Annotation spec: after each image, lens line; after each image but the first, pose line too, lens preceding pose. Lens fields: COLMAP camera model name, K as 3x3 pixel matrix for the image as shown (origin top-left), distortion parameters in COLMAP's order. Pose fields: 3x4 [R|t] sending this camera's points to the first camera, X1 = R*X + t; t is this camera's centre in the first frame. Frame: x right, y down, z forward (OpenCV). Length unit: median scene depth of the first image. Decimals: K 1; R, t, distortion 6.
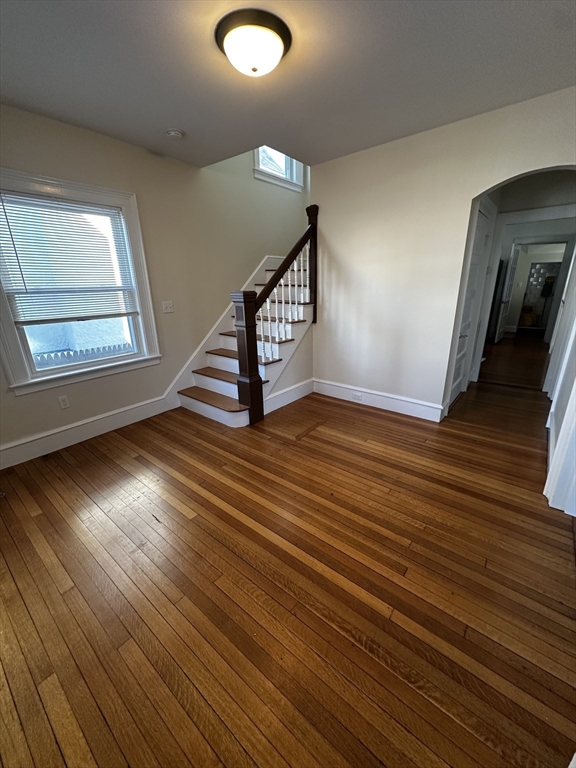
lens RADIAL K [[305.3, 0, 292.6], [0, 305.3, 384.6], [0, 0, 1]] dist [0.000334, -0.000400]
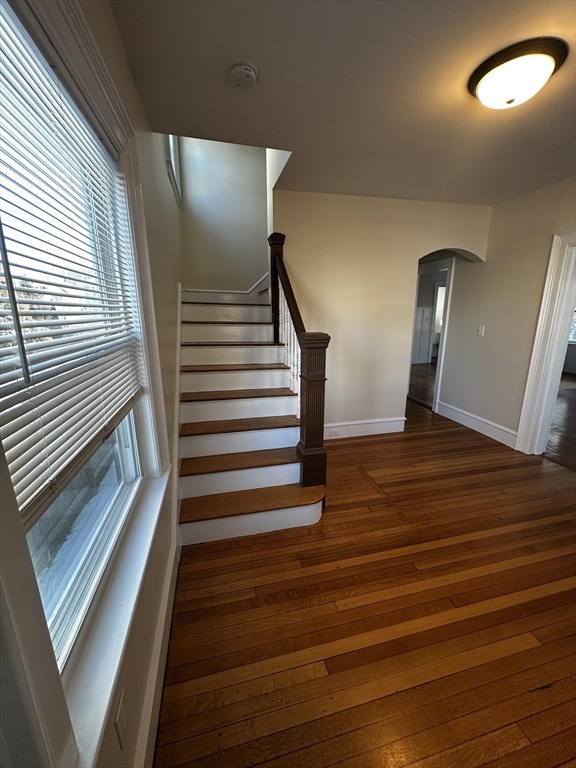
lens RADIAL K [[305.3, 0, 290.0], [0, 305.3, 383.5], [0, 0, 1]] dist [0.000334, -0.000400]
pose [[0.611883, -0.167808, 0.772942, -0.817734], [0.245339, 0.969302, 0.016221, -0.222011], [-0.751936, 0.179707, 0.634269, 0.623575]]
